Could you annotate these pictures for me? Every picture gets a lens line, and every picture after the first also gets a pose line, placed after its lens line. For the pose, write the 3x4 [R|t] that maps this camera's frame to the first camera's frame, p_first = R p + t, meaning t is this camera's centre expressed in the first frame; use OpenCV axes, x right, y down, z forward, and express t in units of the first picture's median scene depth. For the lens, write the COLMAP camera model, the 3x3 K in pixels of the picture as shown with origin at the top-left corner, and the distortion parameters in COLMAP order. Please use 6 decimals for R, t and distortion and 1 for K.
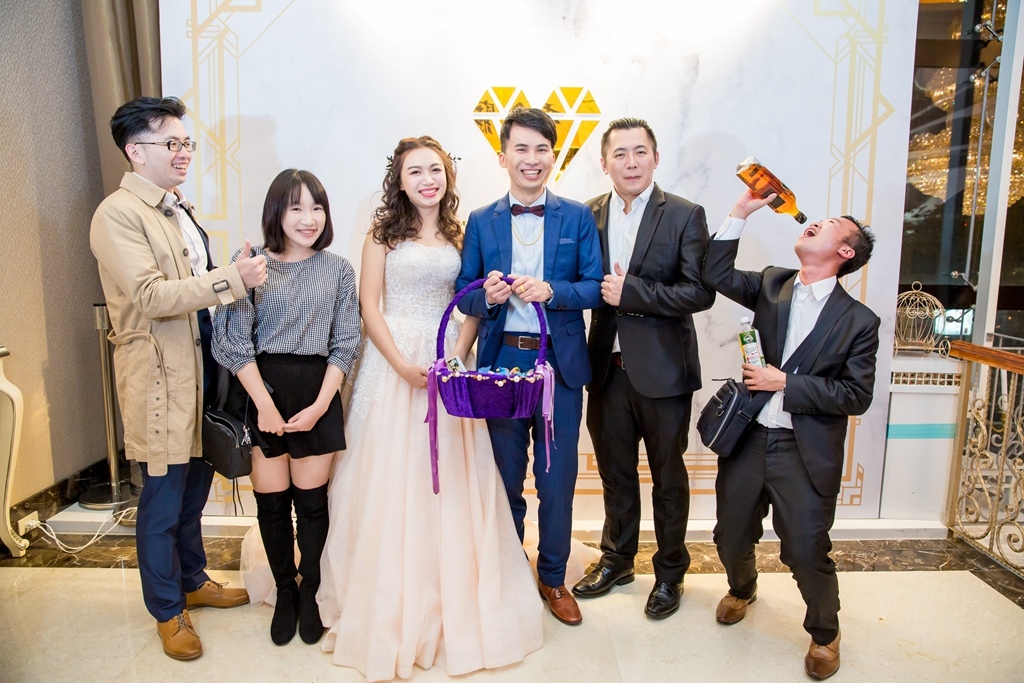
lens RADIAL K [[680.0, 0, 511.7], [0, 680.0, 333.5], [0, 0, 1]] dist [-0.083828, 0.037702]
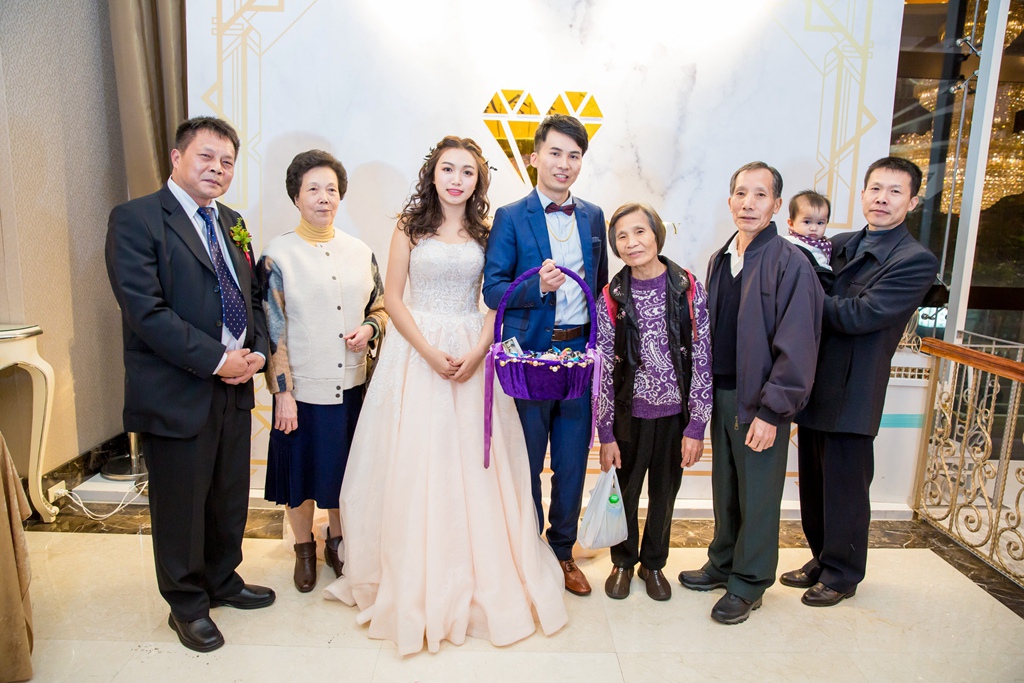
lens RADIAL K [[680.0, 0, 508.5], [0, 680.0, 336.6], [0, 0, 1]] dist [-0.083828, 0.037702]
pose [[0.999641, 0.020389, 0.017390, -0.028566], [-0.020831, 0.999455, 0.025618, -0.004444], [-0.016858, -0.025971, 0.999521, -0.070769]]
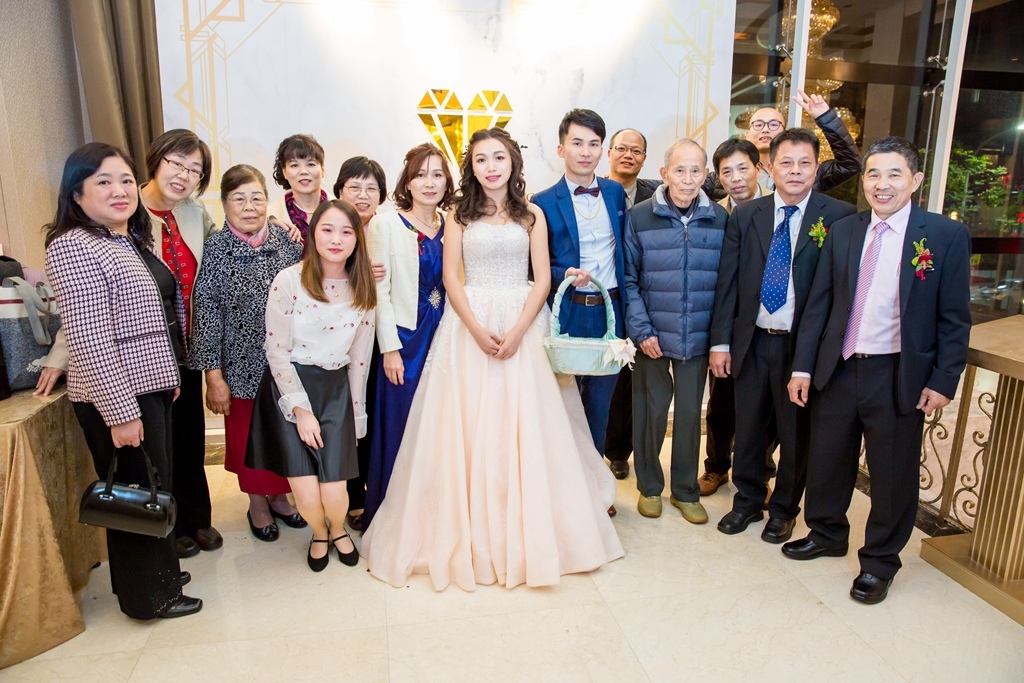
lens RADIAL K [[680.0, 0, 507.3], [0, 680.0, 336.4], [0, 0, 1]] dist [-0.083828, 0.037702]
pose [[0.979417, -0.039365, 0.197974, -0.162063], [0.027639, 0.997715, 0.061653, 0.036107], [-0.199948, -0.054912, 0.978267, -0.330603]]
